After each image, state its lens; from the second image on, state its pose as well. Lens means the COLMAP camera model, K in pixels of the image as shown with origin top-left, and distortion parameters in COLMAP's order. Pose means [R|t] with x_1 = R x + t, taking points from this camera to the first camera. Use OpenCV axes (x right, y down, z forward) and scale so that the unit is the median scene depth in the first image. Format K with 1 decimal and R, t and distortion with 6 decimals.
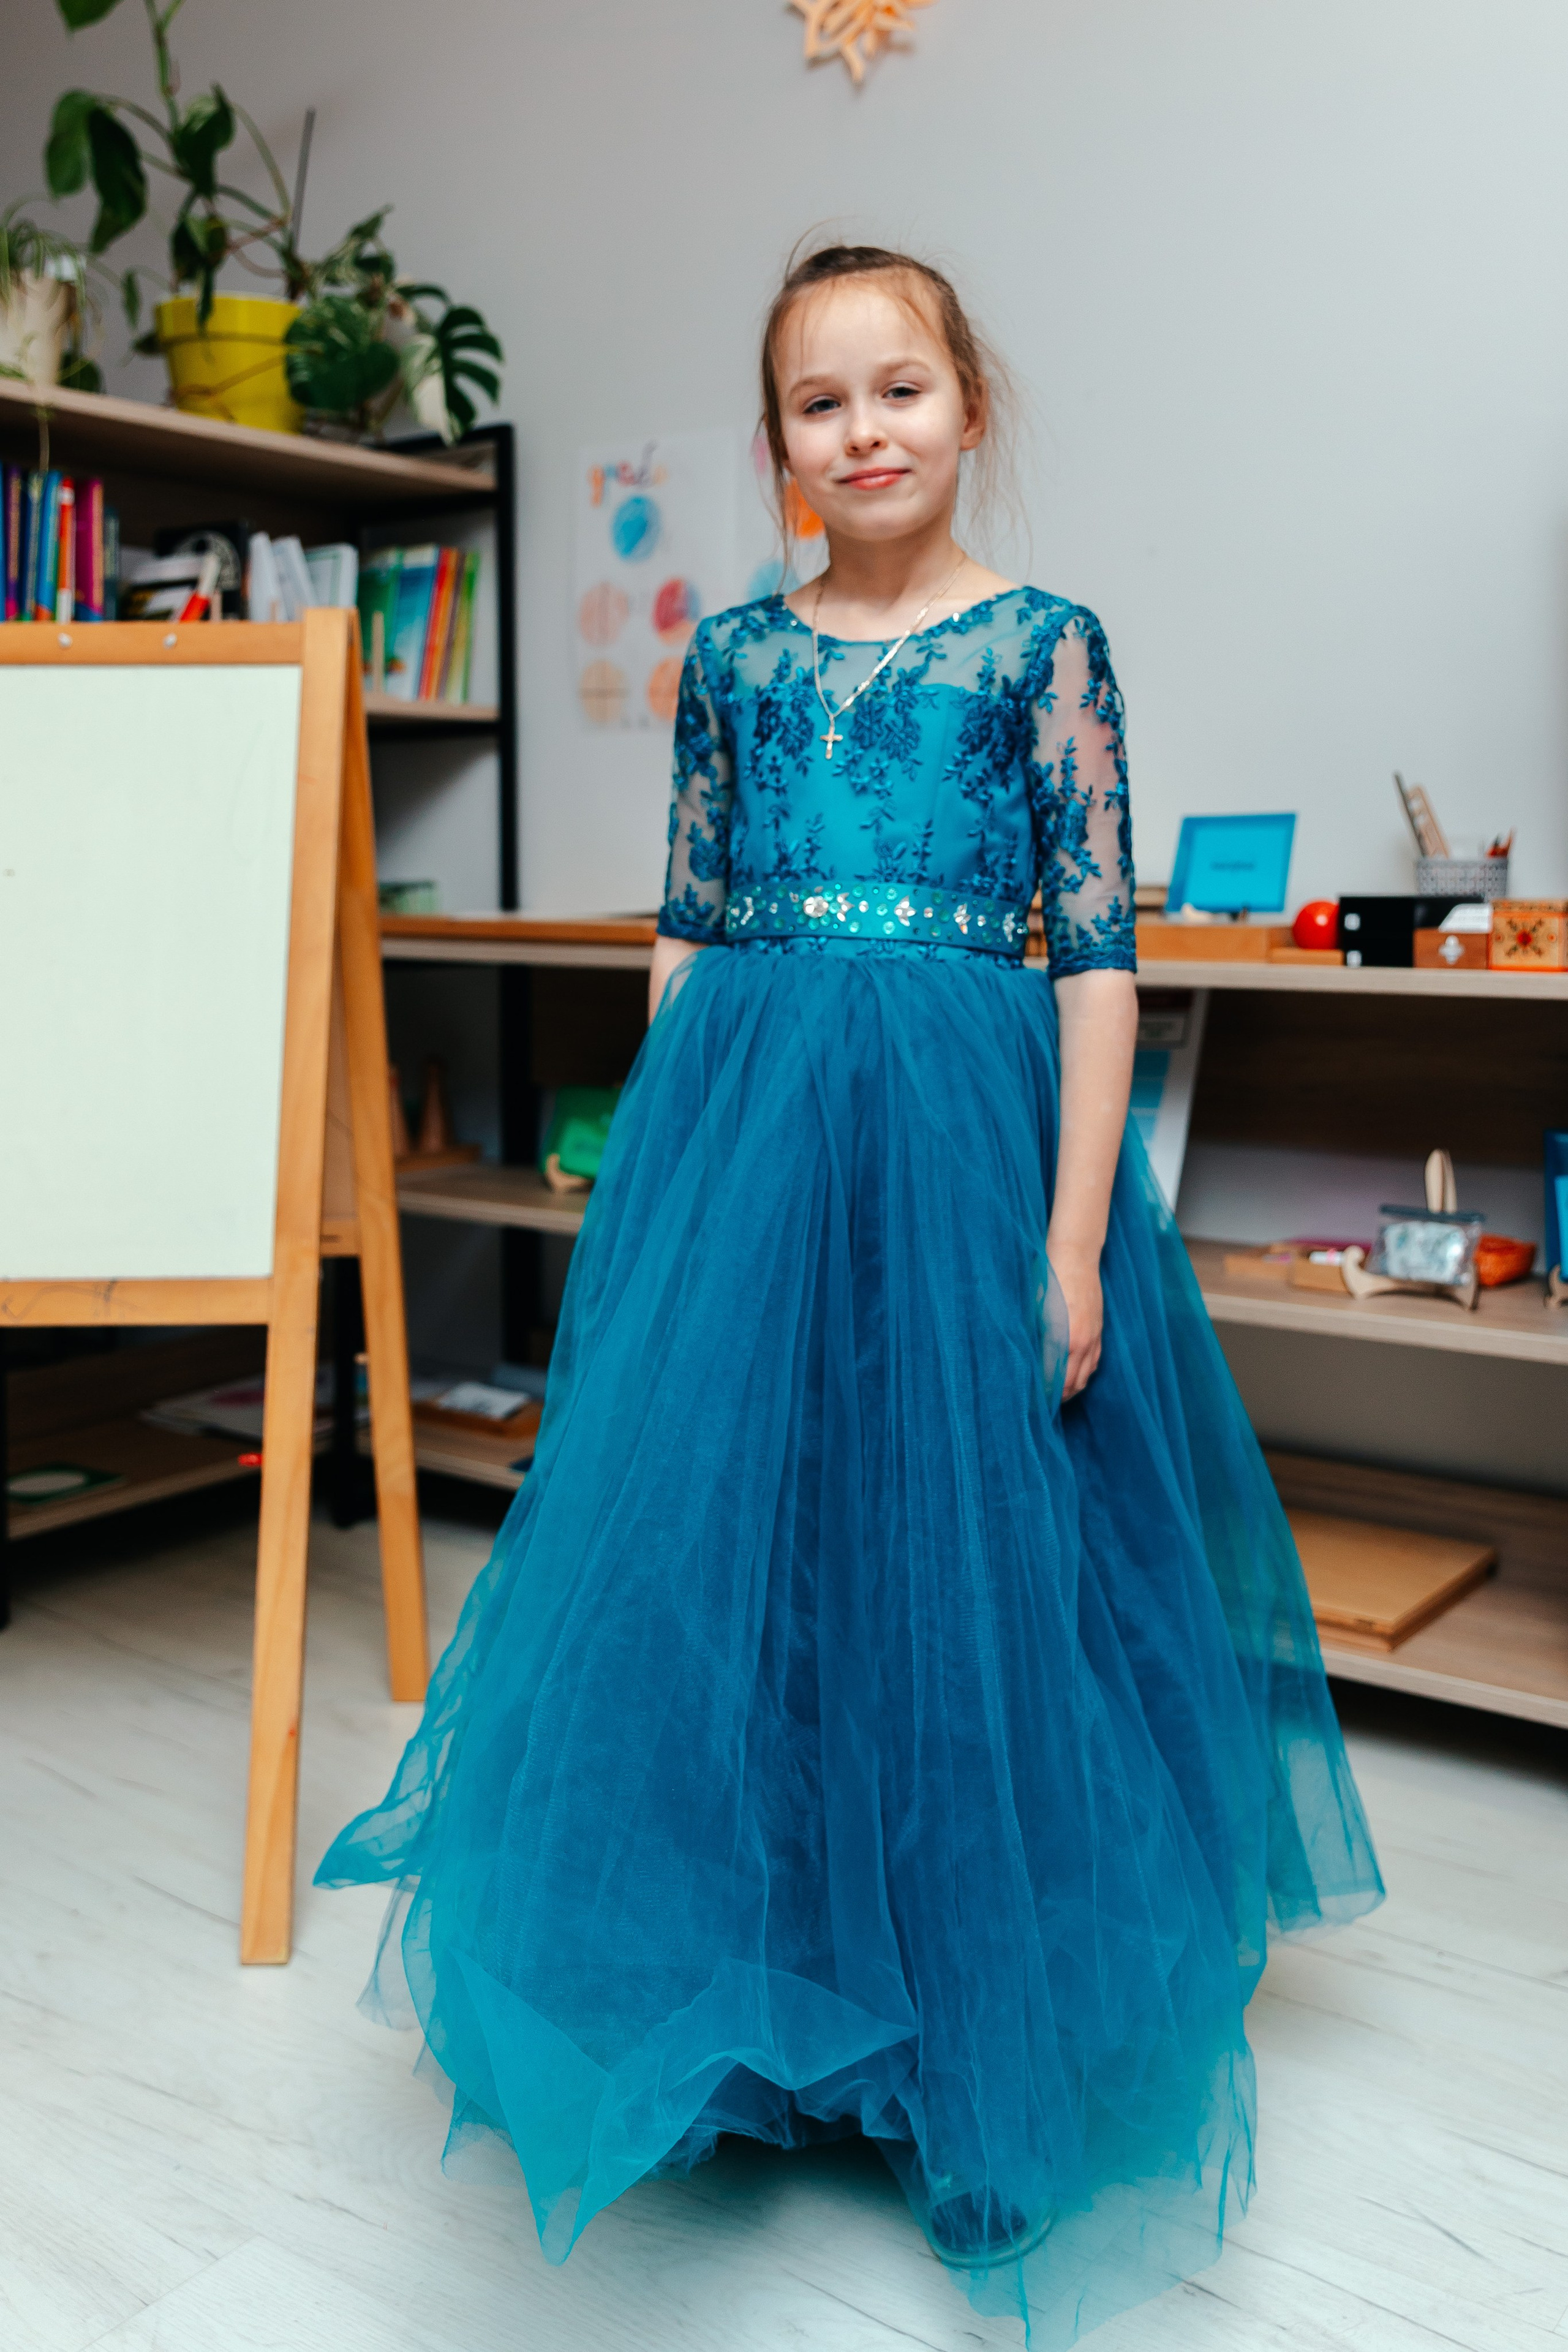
lens RADIAL K [[2121.4, 0, 916.3], [0, 2121.4, 928.3], [0, 0, 1]] dist [-0.009294, -0.000746]
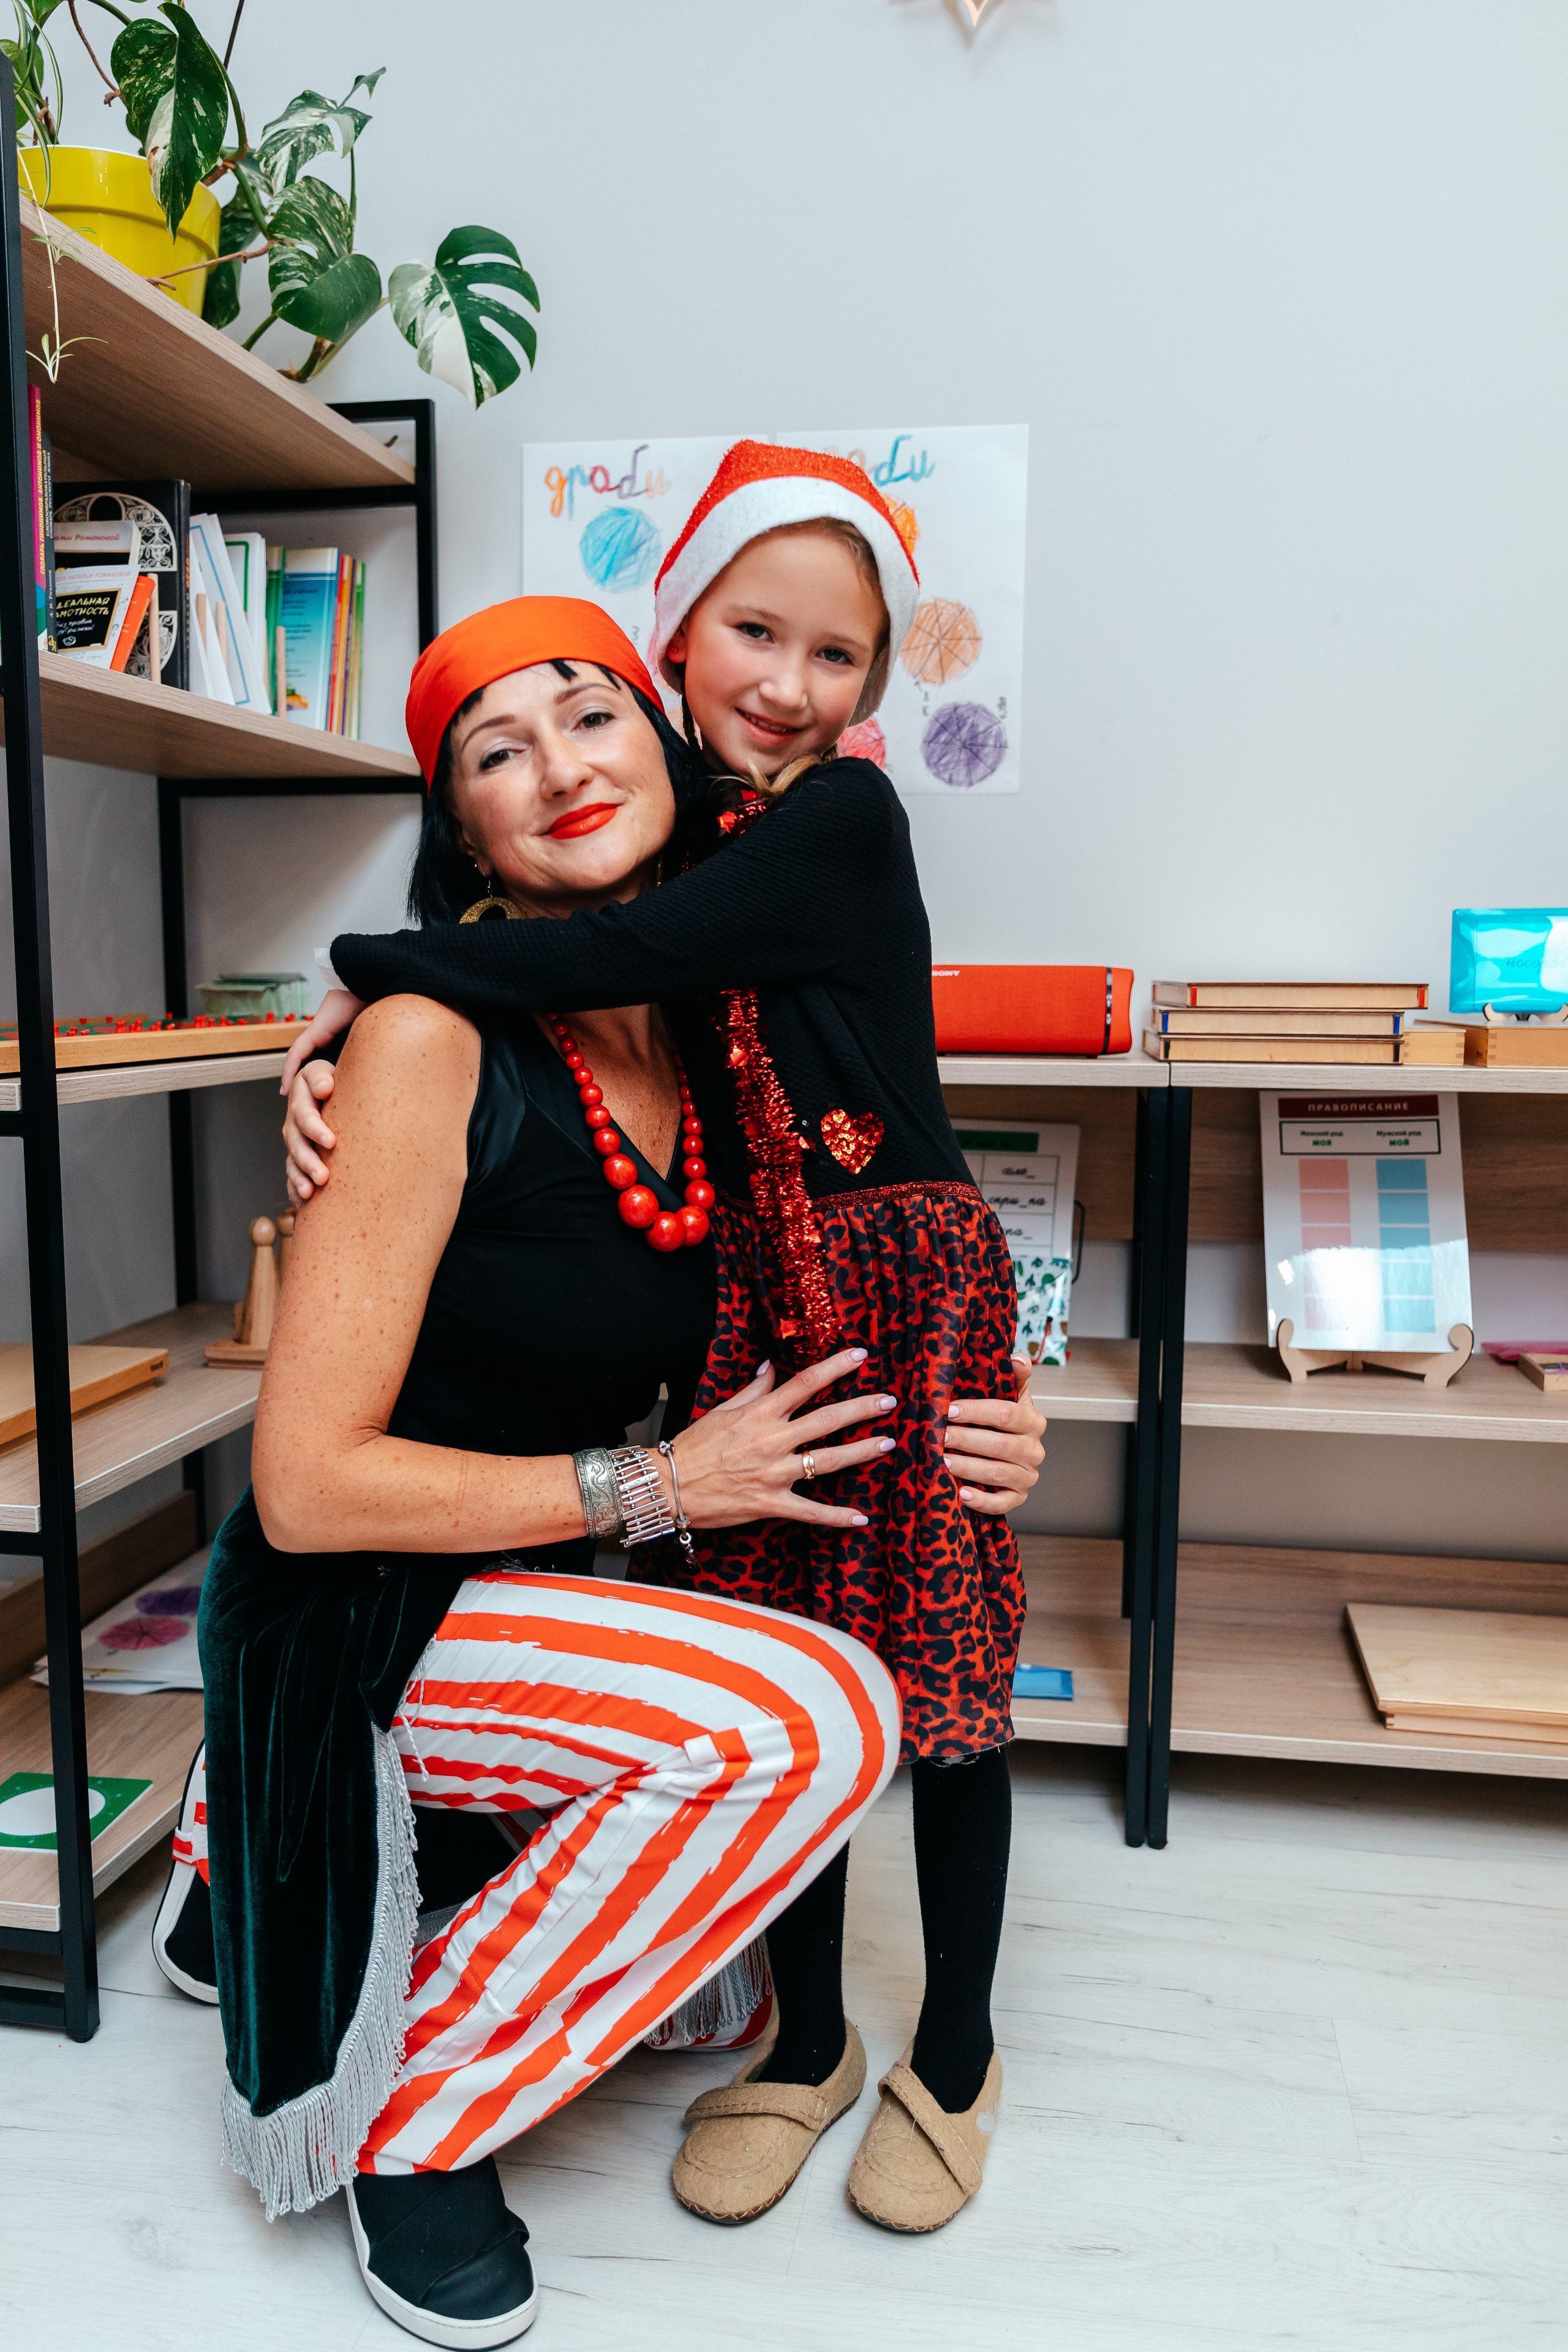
lens RADIAL K [[1830.0, 0, 790.5], [0, 1830.0, 1178.0], [0, 0, 1]] dist [-0.004489, 0.006263]
pose [[0.908444, -0.041544, 0.415937, -0.401775], [0.003759, 0.995821, 0.091253, -0.007953], [-0.417990, -0.081335, 0.904803, 0.319154]]
